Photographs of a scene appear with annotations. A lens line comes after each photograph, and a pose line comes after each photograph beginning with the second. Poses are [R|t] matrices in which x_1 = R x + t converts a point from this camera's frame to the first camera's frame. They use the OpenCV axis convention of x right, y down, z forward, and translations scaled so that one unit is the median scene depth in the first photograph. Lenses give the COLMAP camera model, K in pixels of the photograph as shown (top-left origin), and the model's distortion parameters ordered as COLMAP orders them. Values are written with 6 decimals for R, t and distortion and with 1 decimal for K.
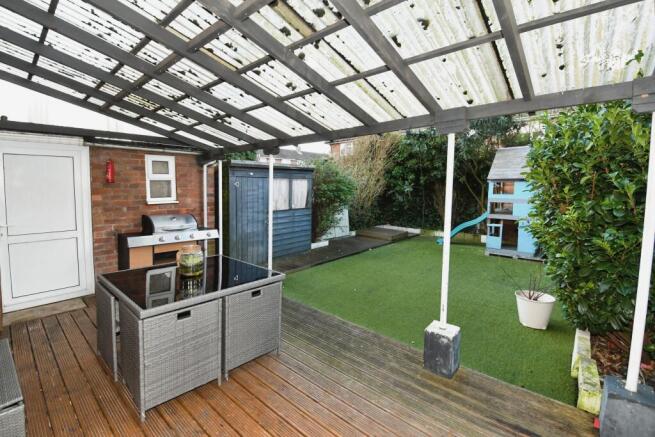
lens RADIAL K [[300.9, 0, 326.6], [0, 300.9, 217.2], [0, 0, 1]] dist [-0.023954, -0.001413]
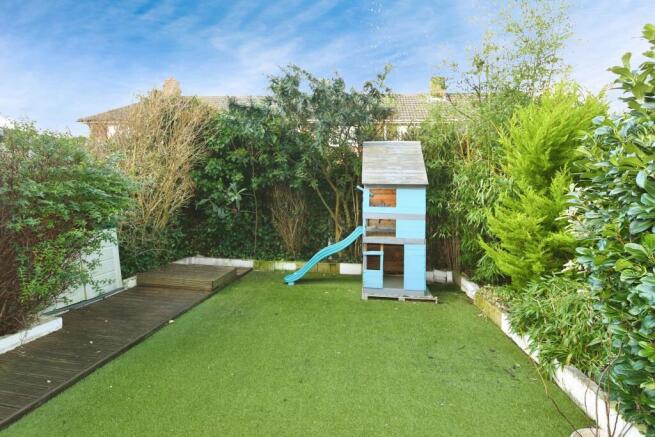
lens RADIAL K [[335.2, 0, 327.9], [0, 335.2, 221.3], [0, 0, 1]] dist [0.002281, -0.001068]
pose [[0.820156, -0.025934, 0.571552, 0.041479], [0.037384, 0.999266, -0.008304, -0.033221], [-0.570918, 0.028178, 0.820524, 0.351940]]
